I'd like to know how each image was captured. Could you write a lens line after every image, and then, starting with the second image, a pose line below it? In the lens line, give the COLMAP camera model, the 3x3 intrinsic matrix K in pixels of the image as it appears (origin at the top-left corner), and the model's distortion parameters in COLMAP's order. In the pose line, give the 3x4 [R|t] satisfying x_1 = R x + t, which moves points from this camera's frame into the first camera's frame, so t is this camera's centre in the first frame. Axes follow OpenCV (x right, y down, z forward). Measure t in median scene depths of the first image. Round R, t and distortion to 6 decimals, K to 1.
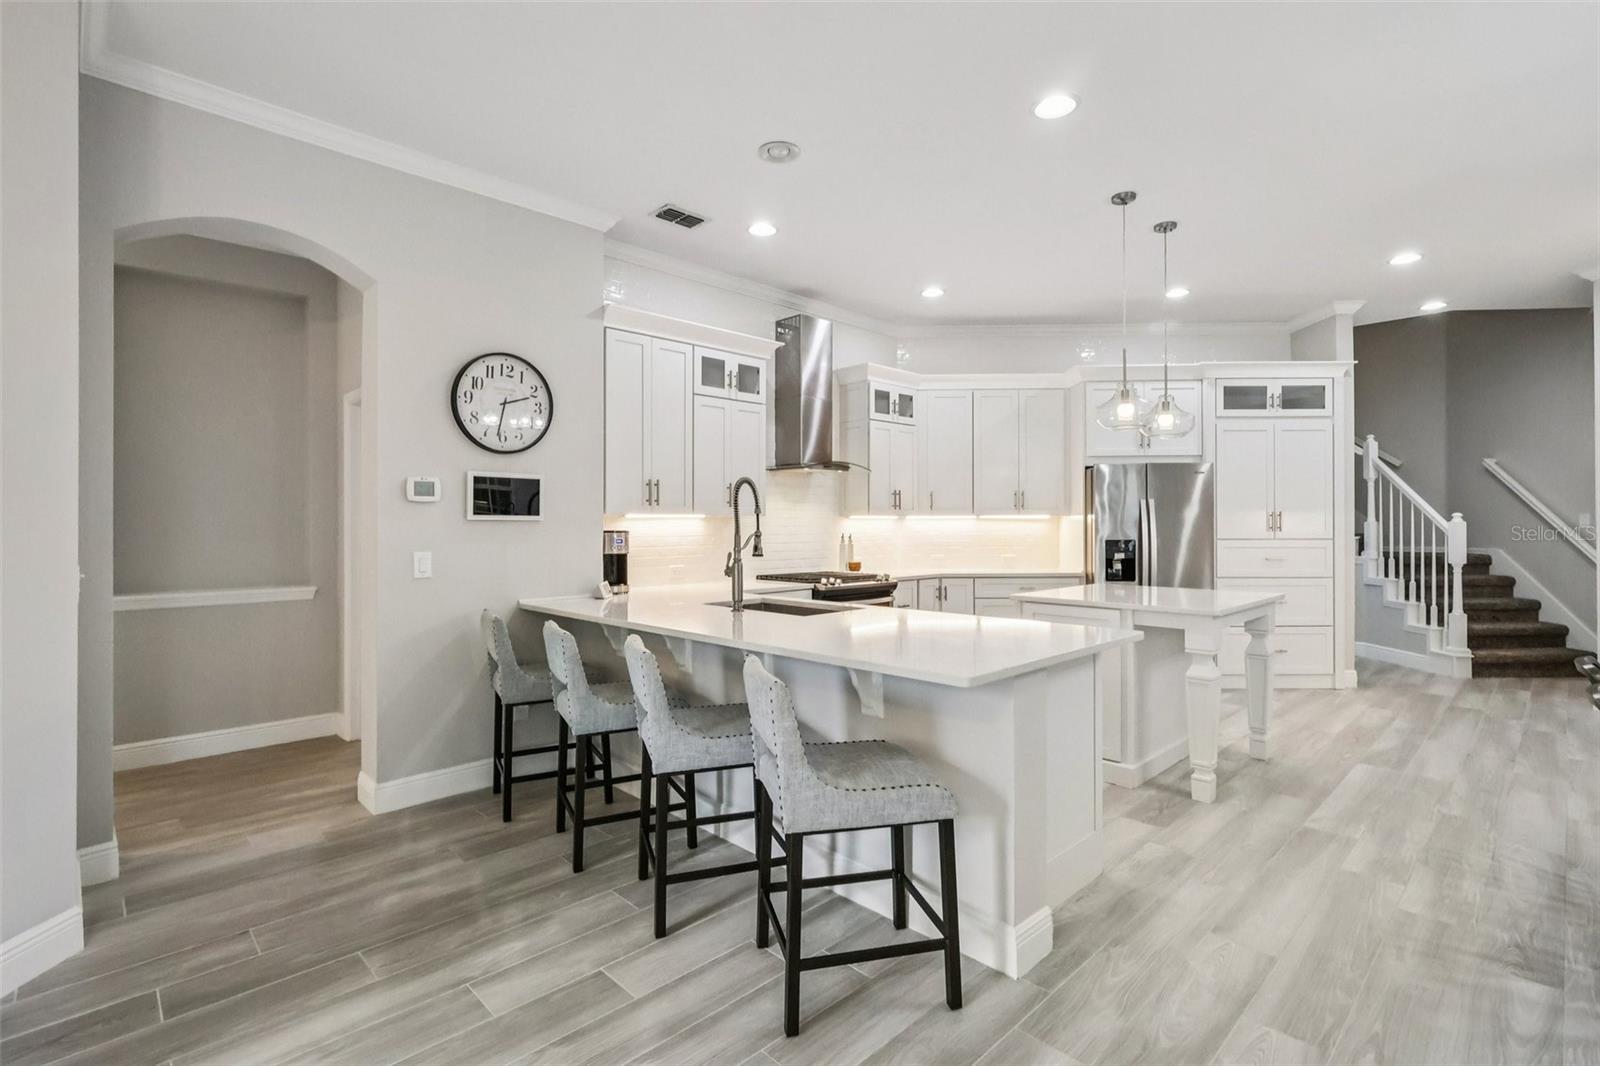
lens RADIAL K [[748.9, 0, 797.3], [0, 748.9, 527.0], [0, 0, 1]] dist [-0.001844, -0.000557]
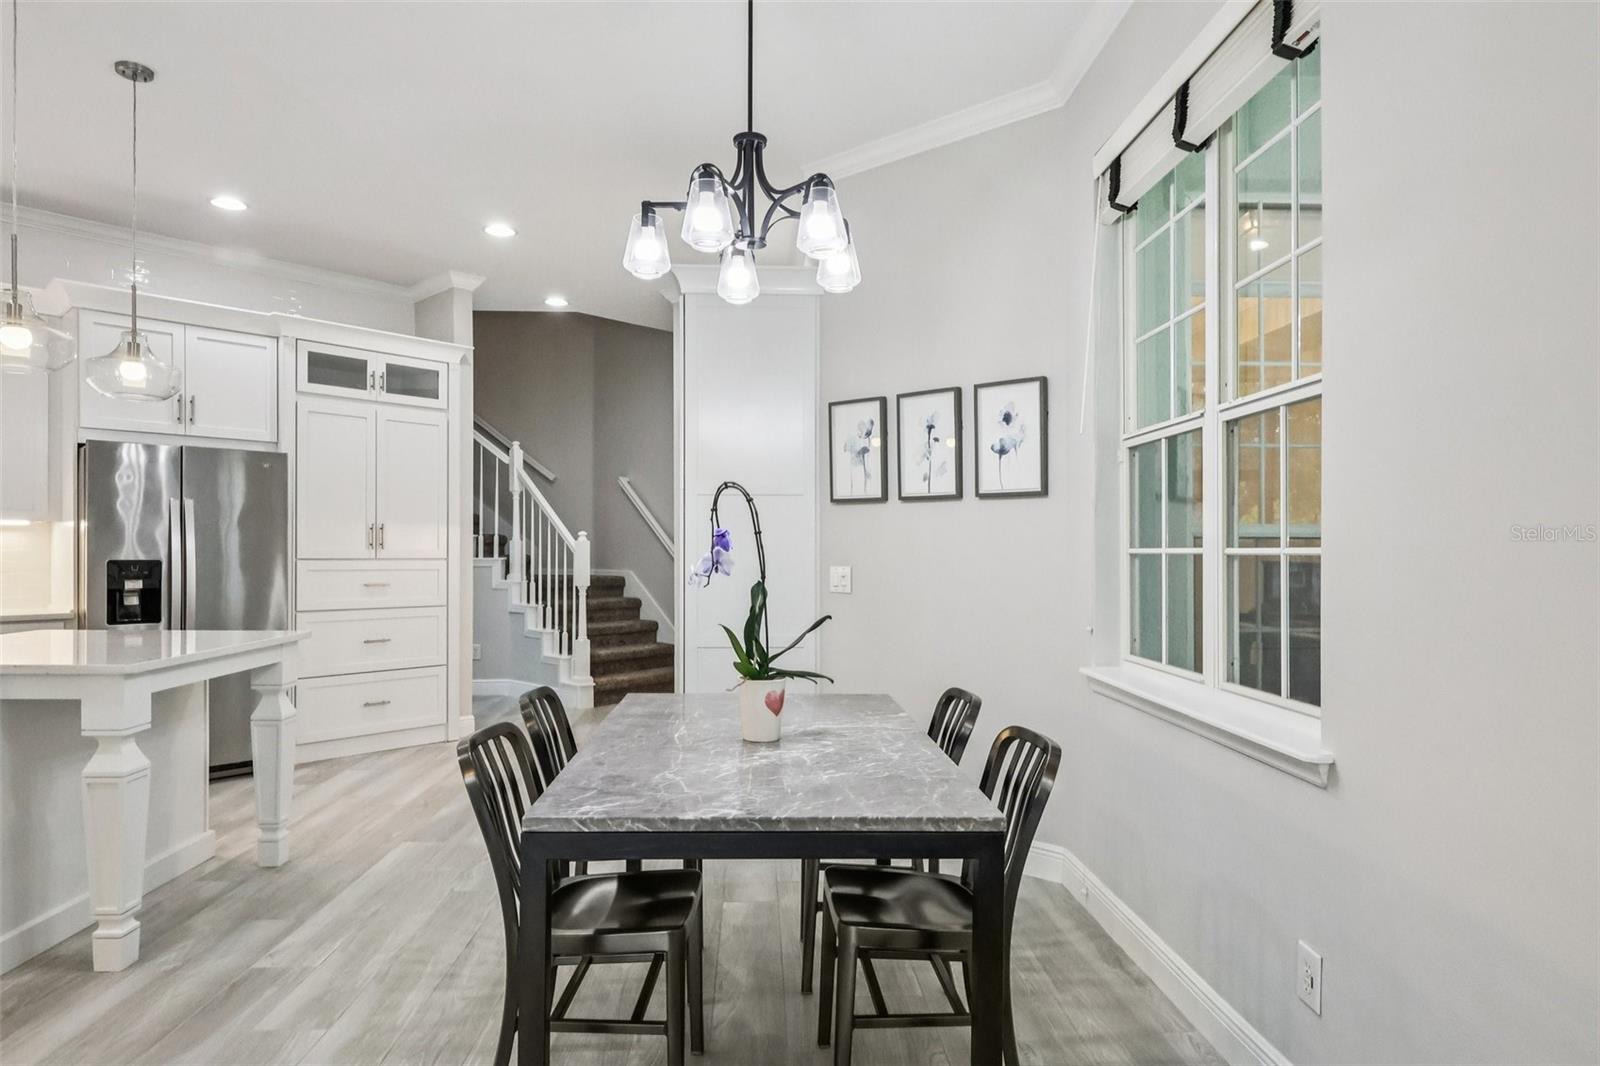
lens RADIAL K [[942.7, 0, 800.5], [0, 942.7, 549.0], [0, 0, 1]] dist [0.004085, 0.000710]
pose [[0.660582, 0.008196, 0.750709, 0.196130], [-0.006684, 0.999965, -0.005036, 0.007647], [-0.750724, -0.001691, 0.660614, 0.024060]]
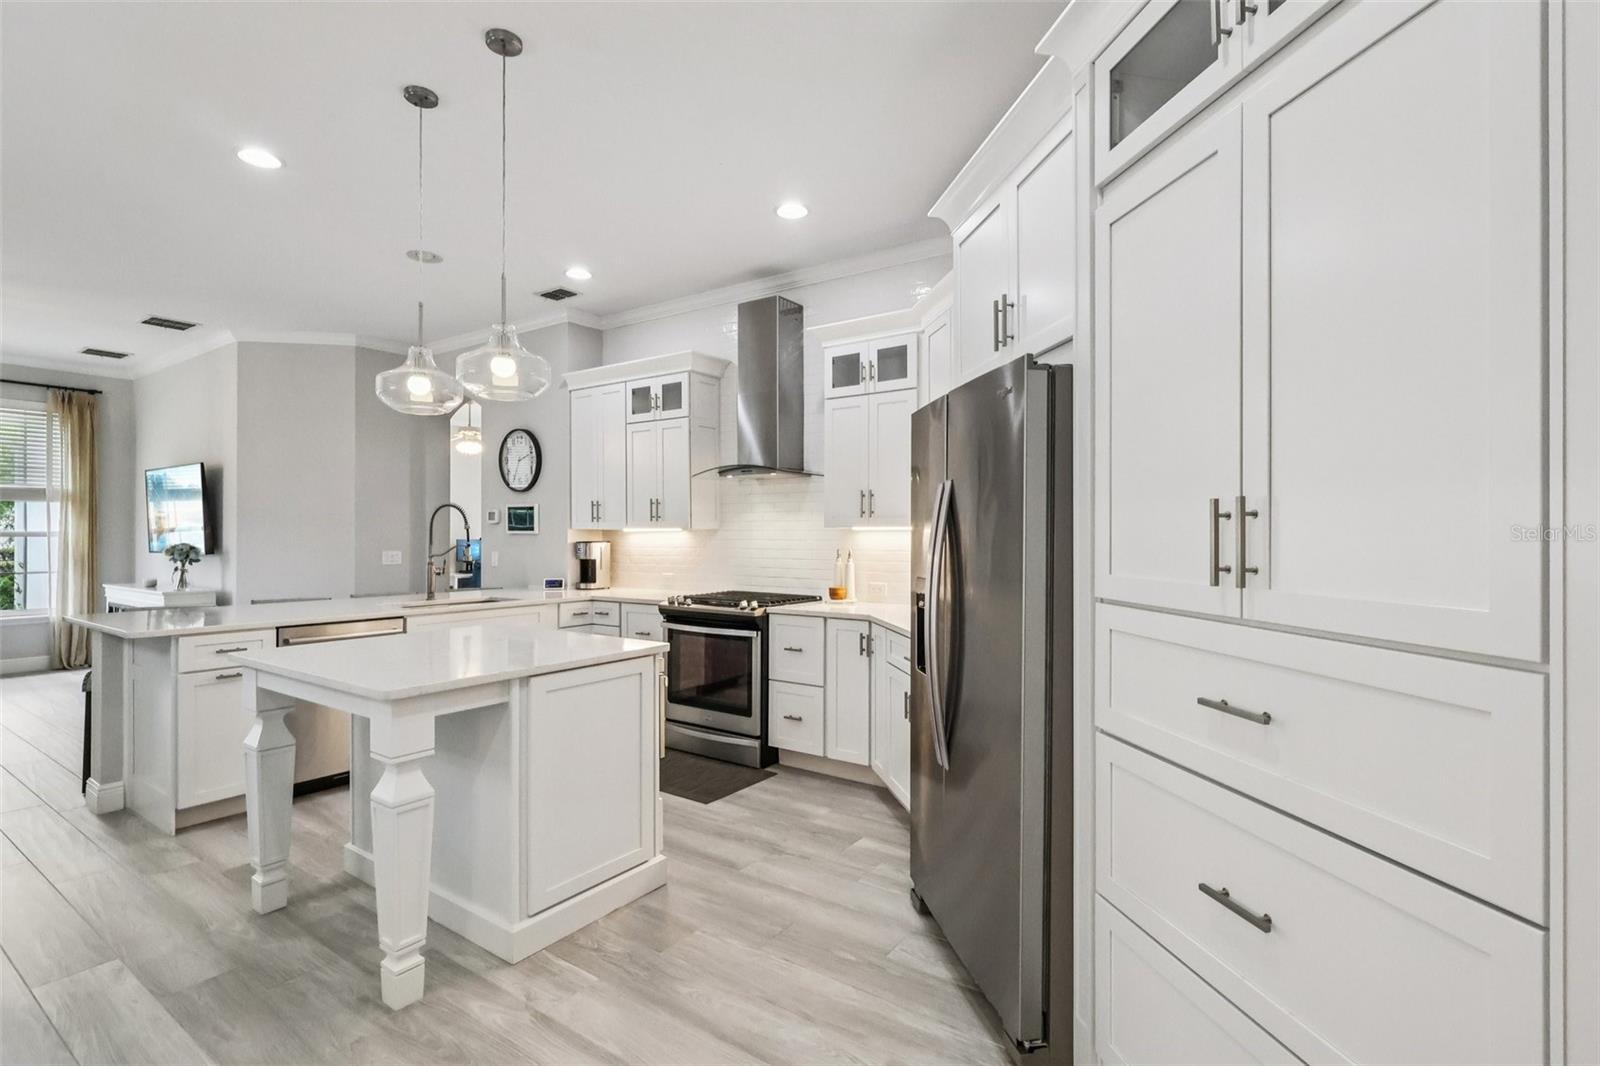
lens RADIAL K [[748.9, 0, 800.6], [0, 748.9, 533.4], [0, 0, 1]] dist [-0.001844, -0.000557]
pose [[0.195774, 0.000909, -0.980649, 0.839764], [-0.004315, 0.999991, 0.000066, -0.008482], [0.980640, 0.004218, 0.195776, 0.834448]]
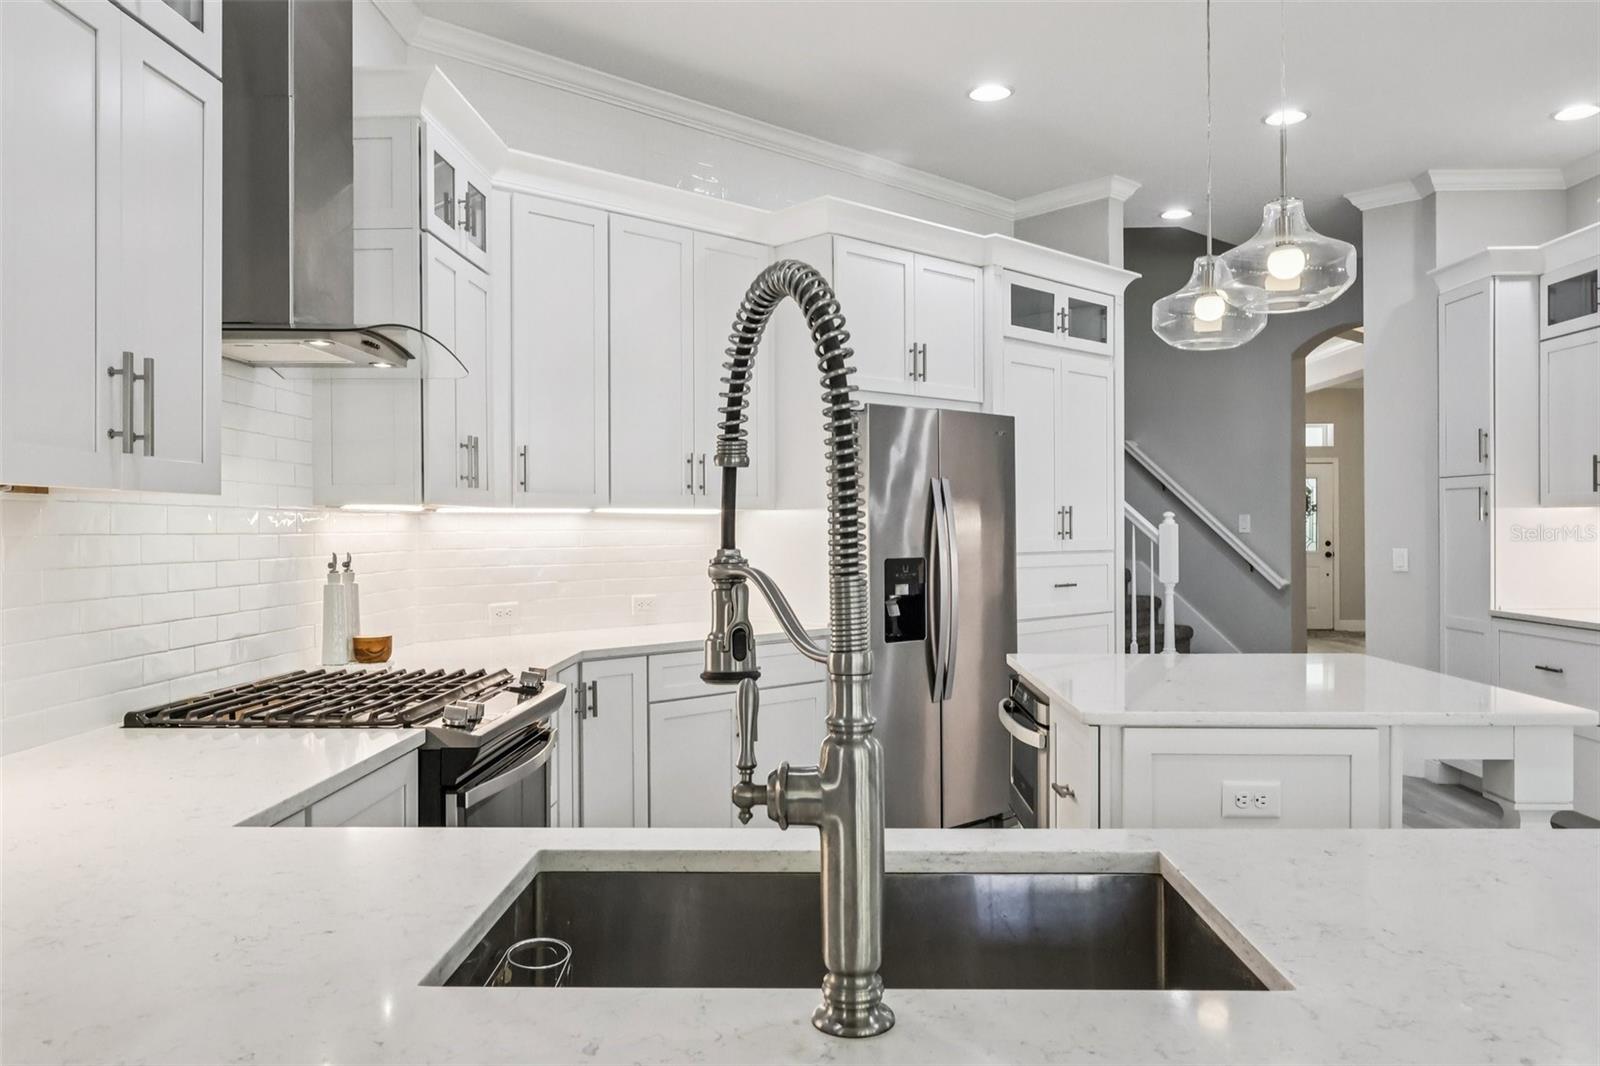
lens RADIAL K [[1163.0, 0, 800.0], [0, 1163.0, 536.3], [0, 0, 1]] dist [-0.005420, -0.000166]
pose [[0.713155, -0.005265, 0.700986, -0.163785], [0.004808, 0.999985, 0.002620, 0.000040], [-0.700990, 0.001502, 0.713170, 0.488339]]
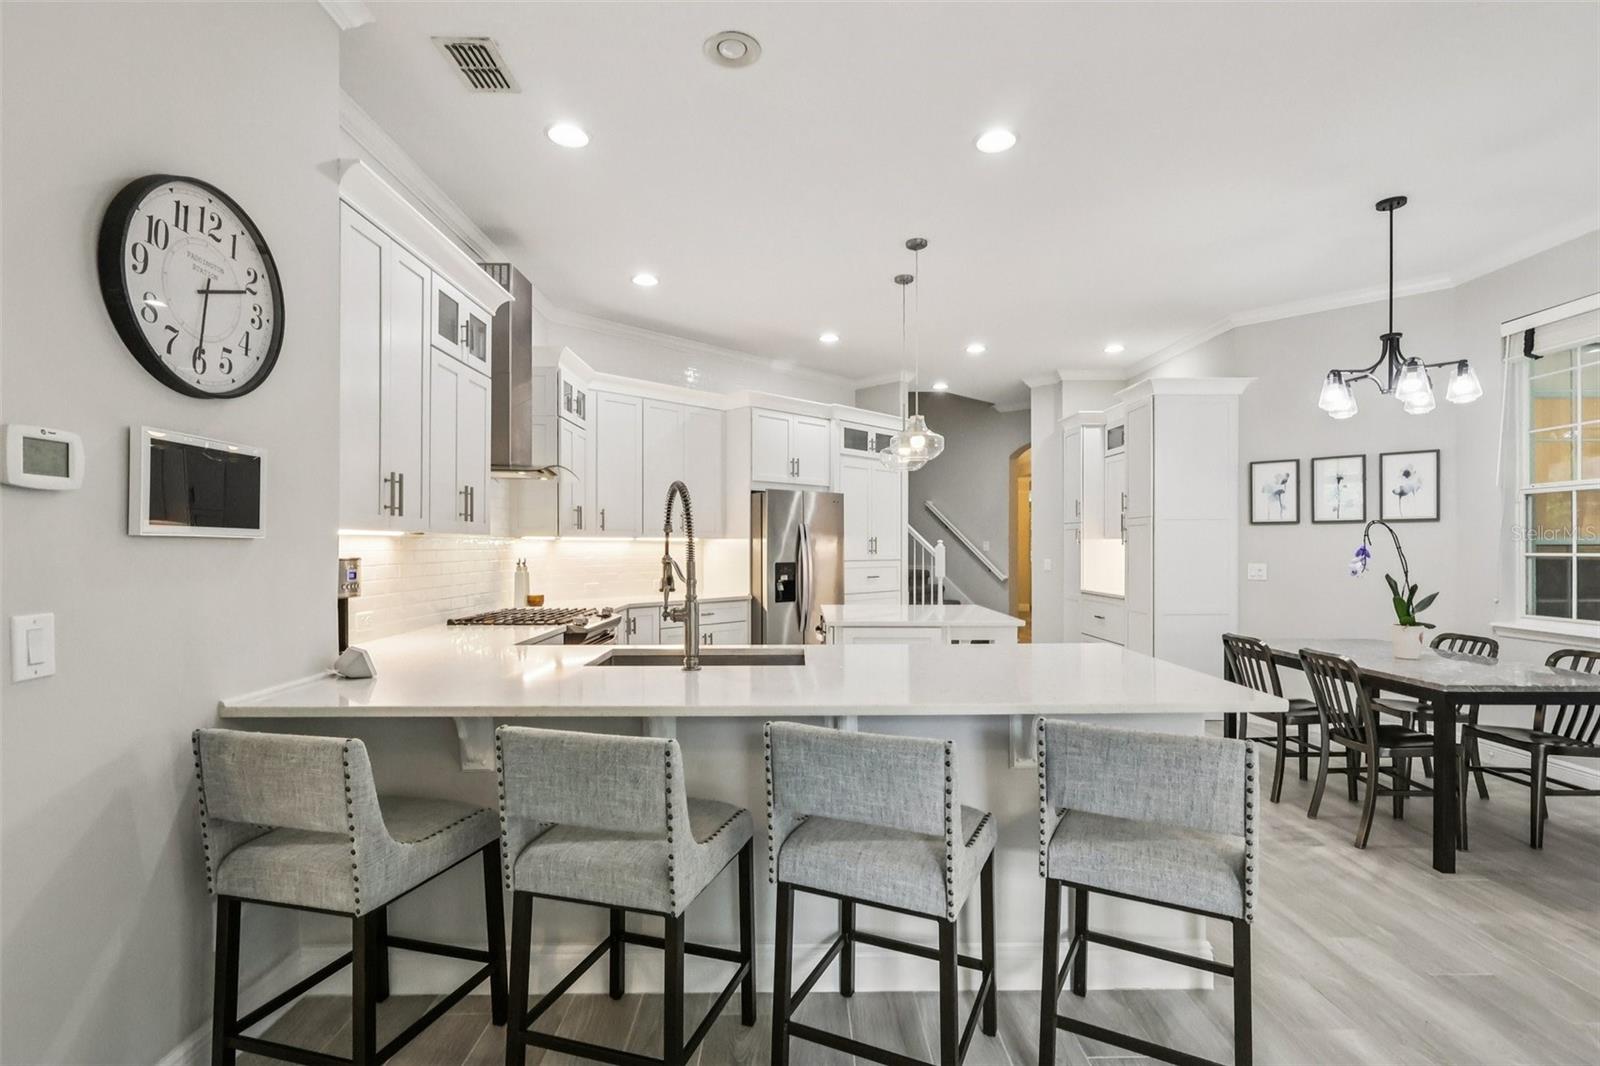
lens RADIAL K [[748.9, 0, 802.4], [0, 748.9, 552.4], [0, 0, 1]] dist [-0.001844, -0.000557]
pose [[0.686358, -0.002746, 0.727259, -0.312302], [0.000576, 0.999995, 0.003233, -0.000381], [-0.727264, -0.001800, 0.686356, 0.260071]]
